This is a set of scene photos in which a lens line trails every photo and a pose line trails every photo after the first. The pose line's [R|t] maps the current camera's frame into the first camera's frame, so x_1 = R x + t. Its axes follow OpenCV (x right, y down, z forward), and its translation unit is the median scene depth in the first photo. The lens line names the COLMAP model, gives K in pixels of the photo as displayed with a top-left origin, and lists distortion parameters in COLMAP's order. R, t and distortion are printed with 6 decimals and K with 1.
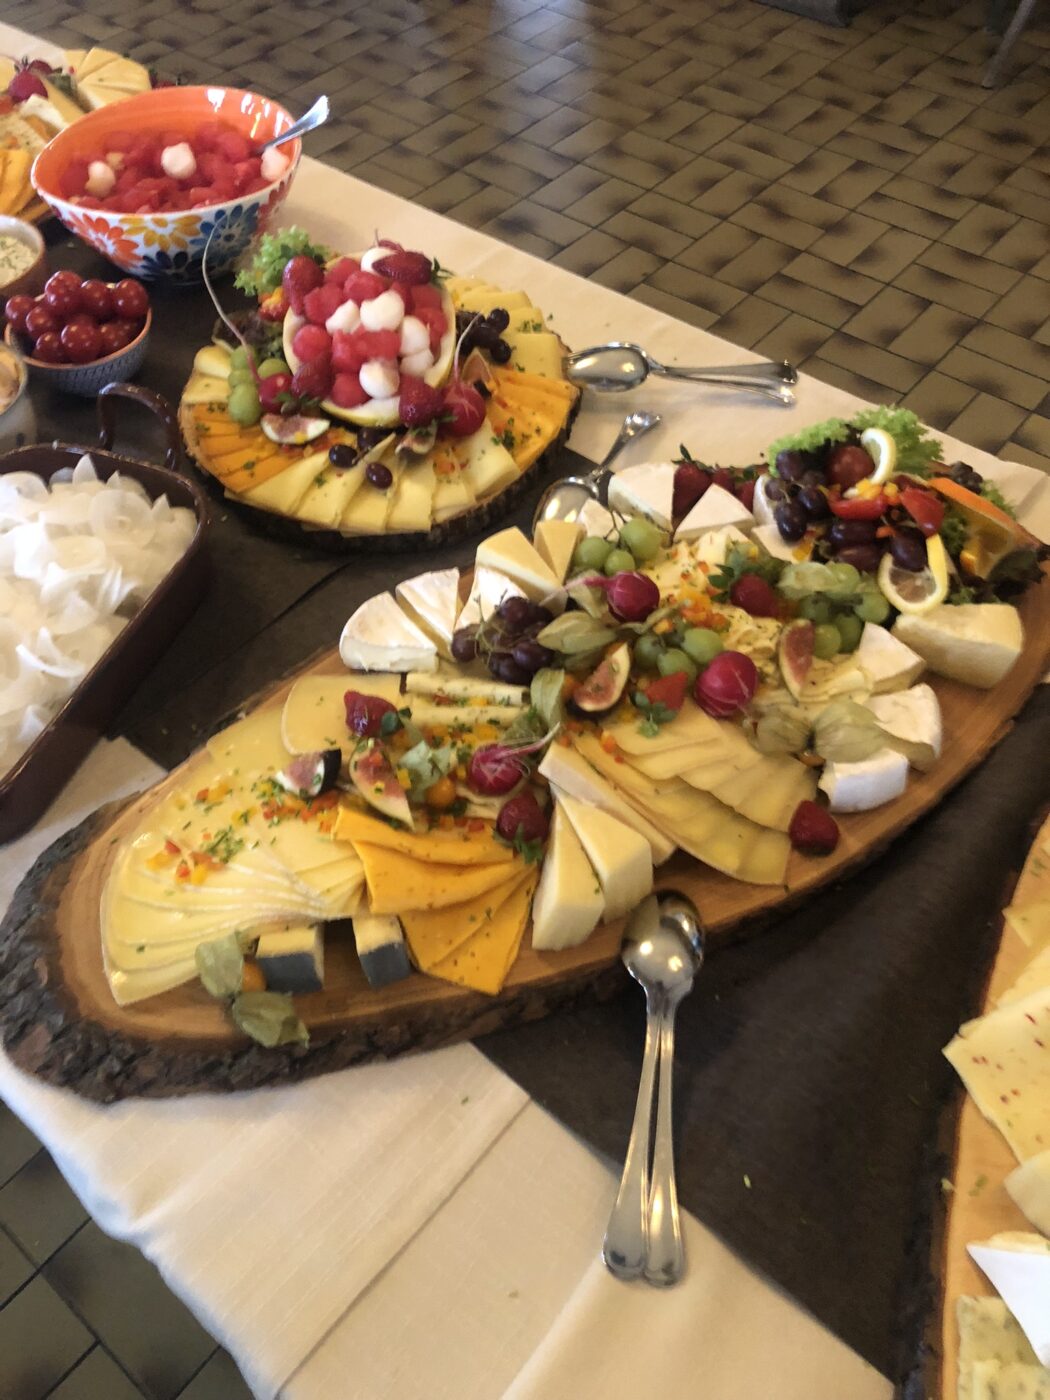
lens RADIAL K [[1120.4, 0, 520.9], [0, 1120.4, 702.2], [0, 0, 1]] dist [0.024985, 0.006451]
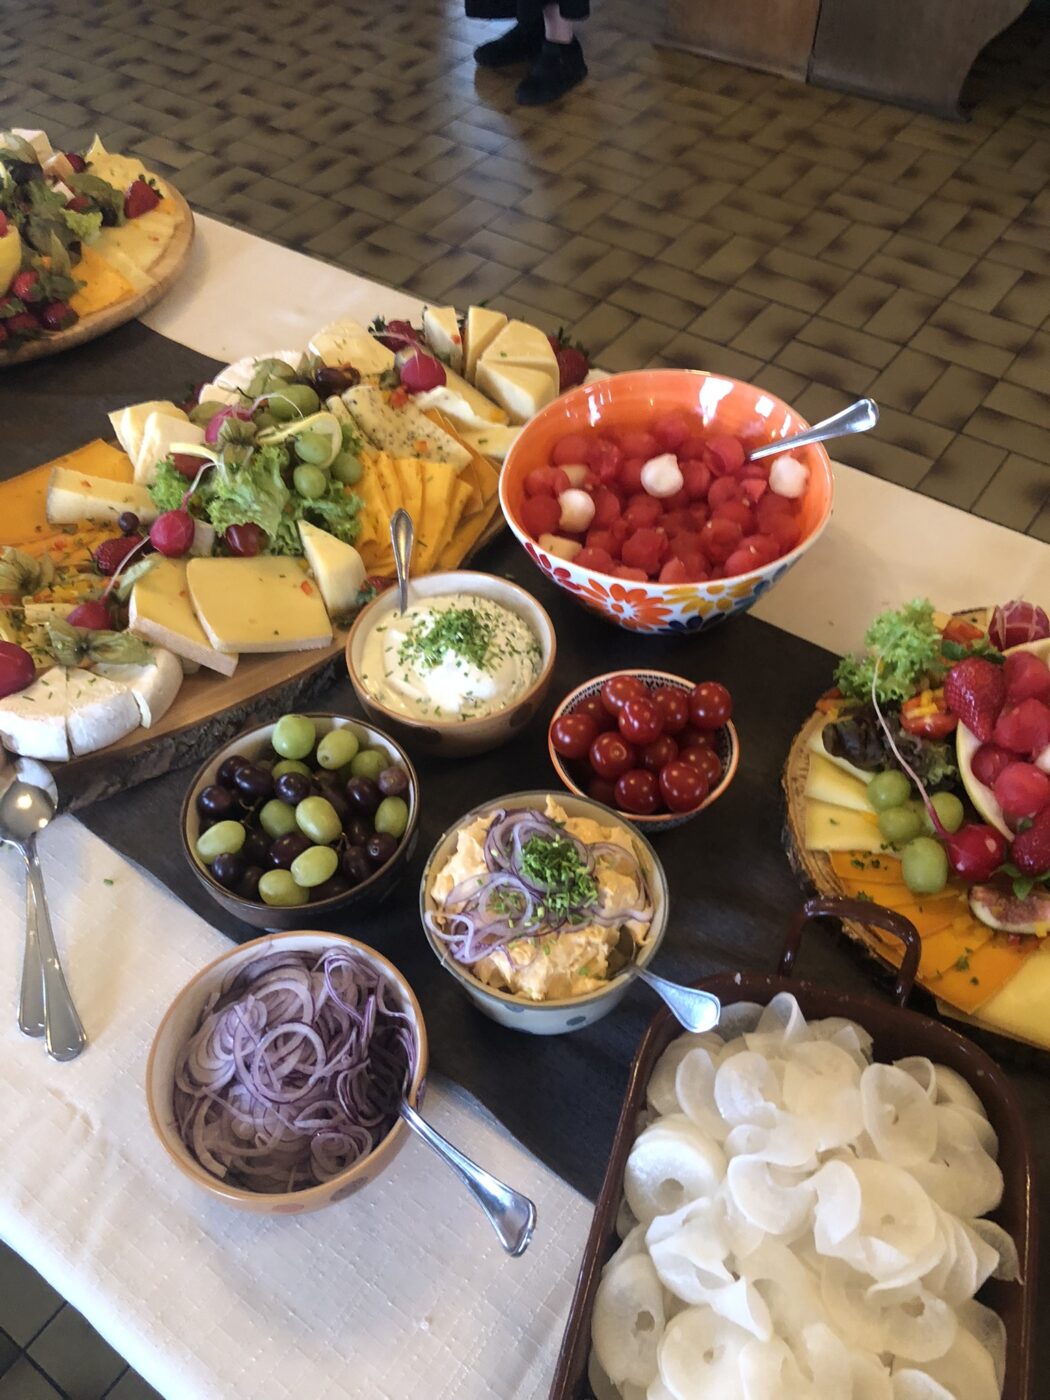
lens RADIAL K [[1120.4, 0, 515.1], [0, 1120.4, 697.5], [0, 0, 1]] dist [0.024985, 0.006451]
pose [[0.997775, -0.055137, 0.037477, -0.488097], [0.056246, 0.997990, -0.029205, -0.336343], [-0.035792, 0.031248, 0.998871, 0.242474]]
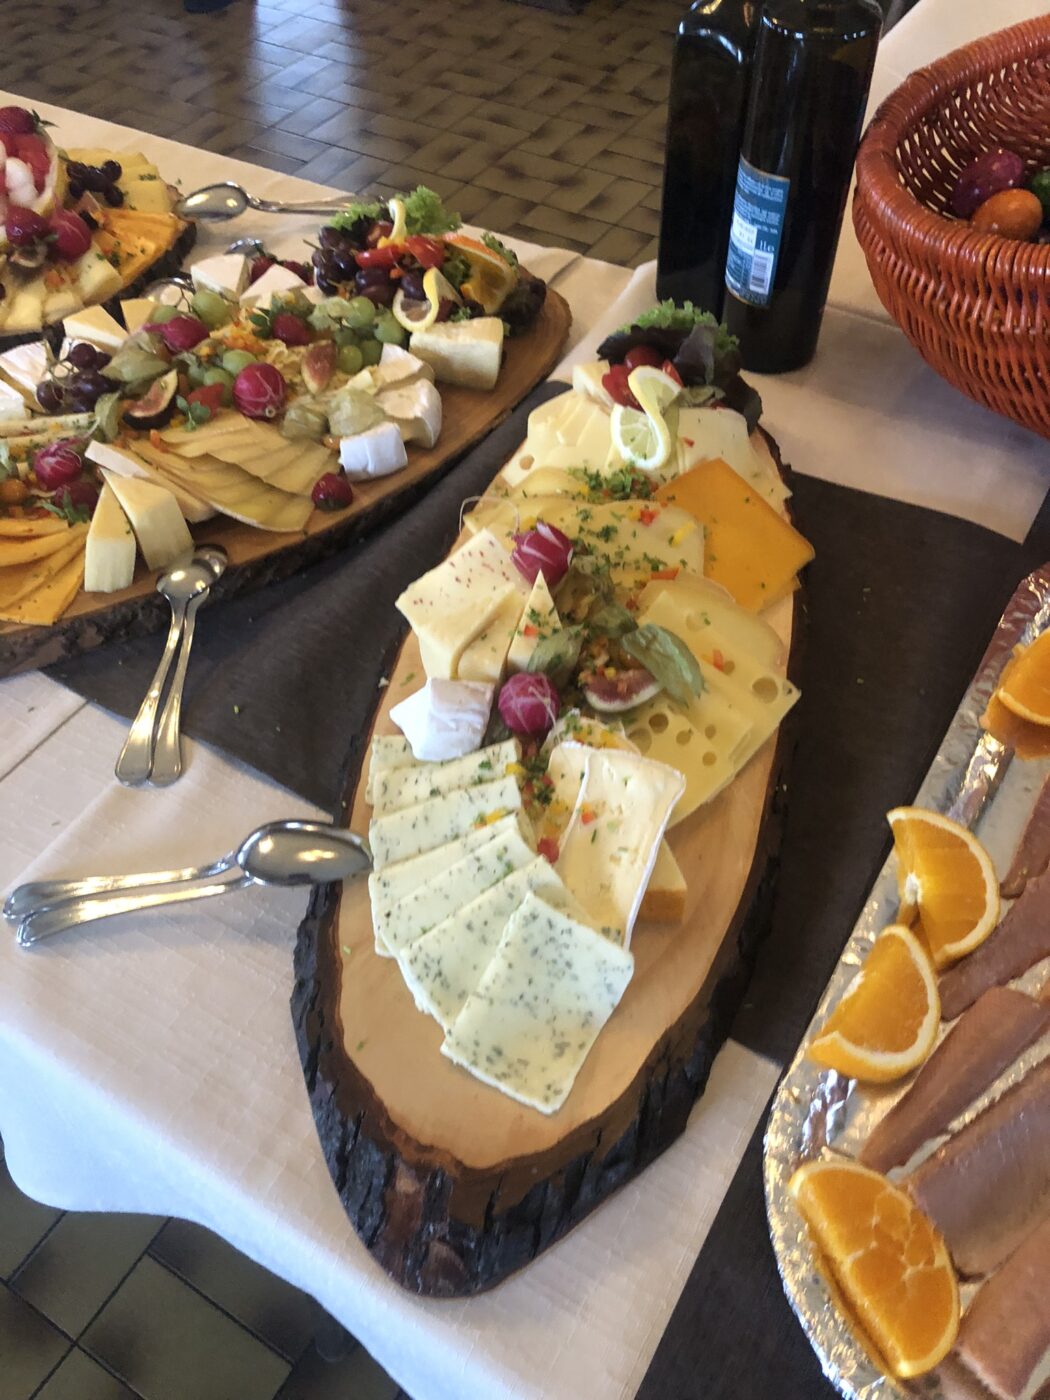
lens RADIAL K [[1120.4, 0, 528.9], [0, 1120.4, 704.2], [0, 0, 1]] dist [0.024985, 0.006451]
pose [[0.989952, -0.115922, 0.080979, 0.240289], [0.118825, 0.992400, -0.031979, 0.282399], [-0.076656, 0.041280, 0.996203, -0.157704]]
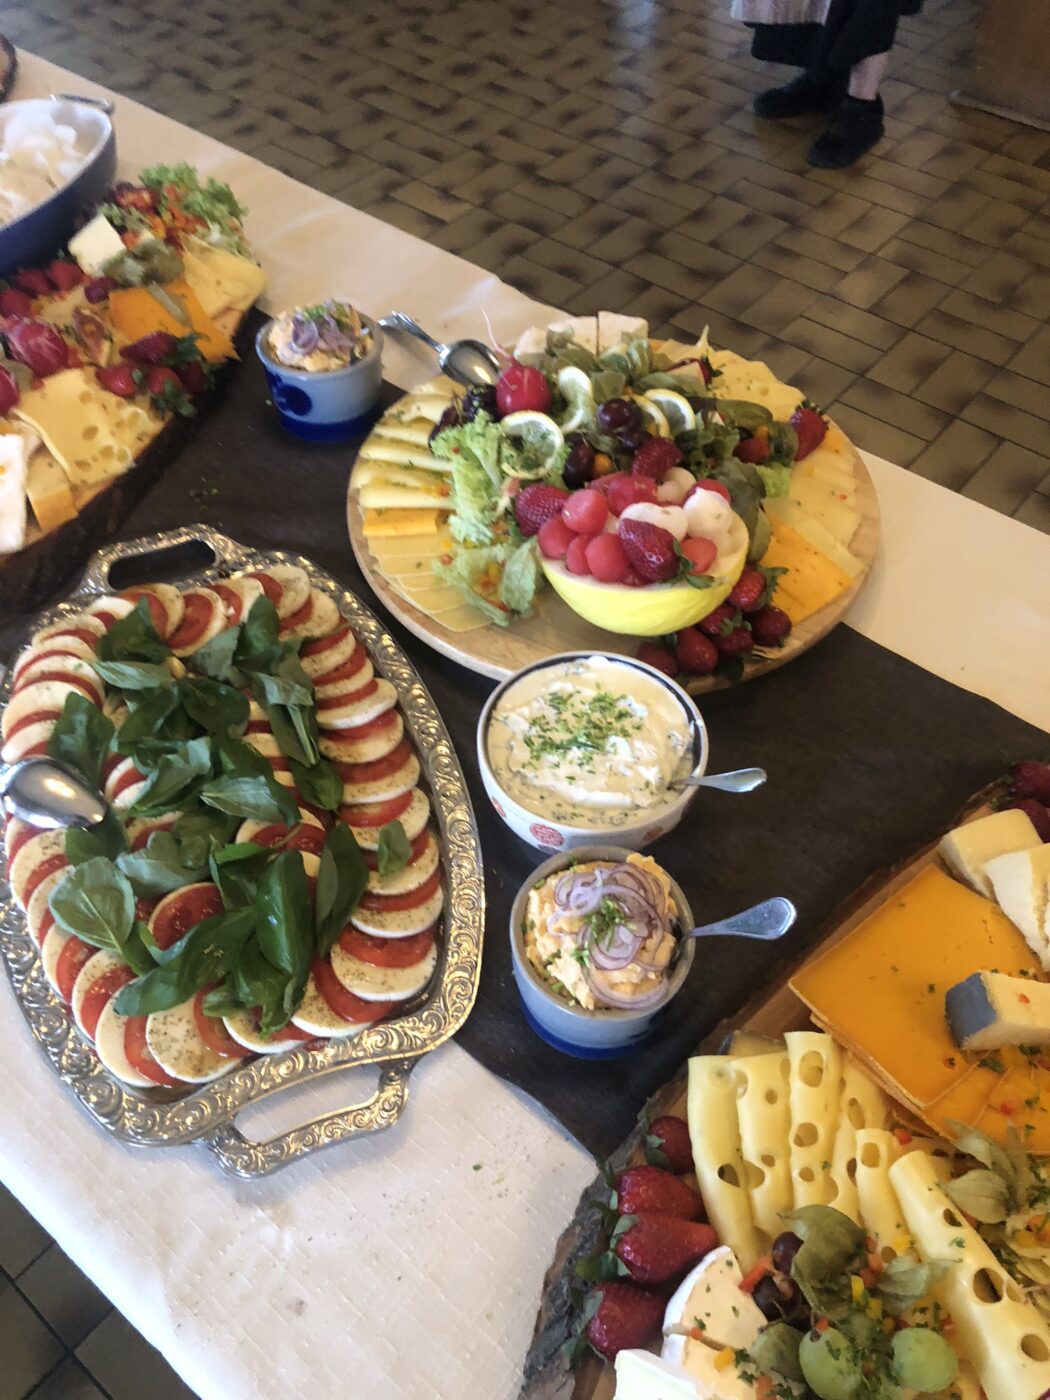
lens RADIAL K [[1120.4, 0, 509.8], [0, 1120.4, 691.7], [0, 0, 1]] dist [0.024985, 0.006451]
pose [[0.999760, 0.016047, 0.014918, -1.047644], [-0.015728, 0.999650, -0.021261, -0.683398], [-0.015254, 0.021021, 0.999663, 0.534701]]
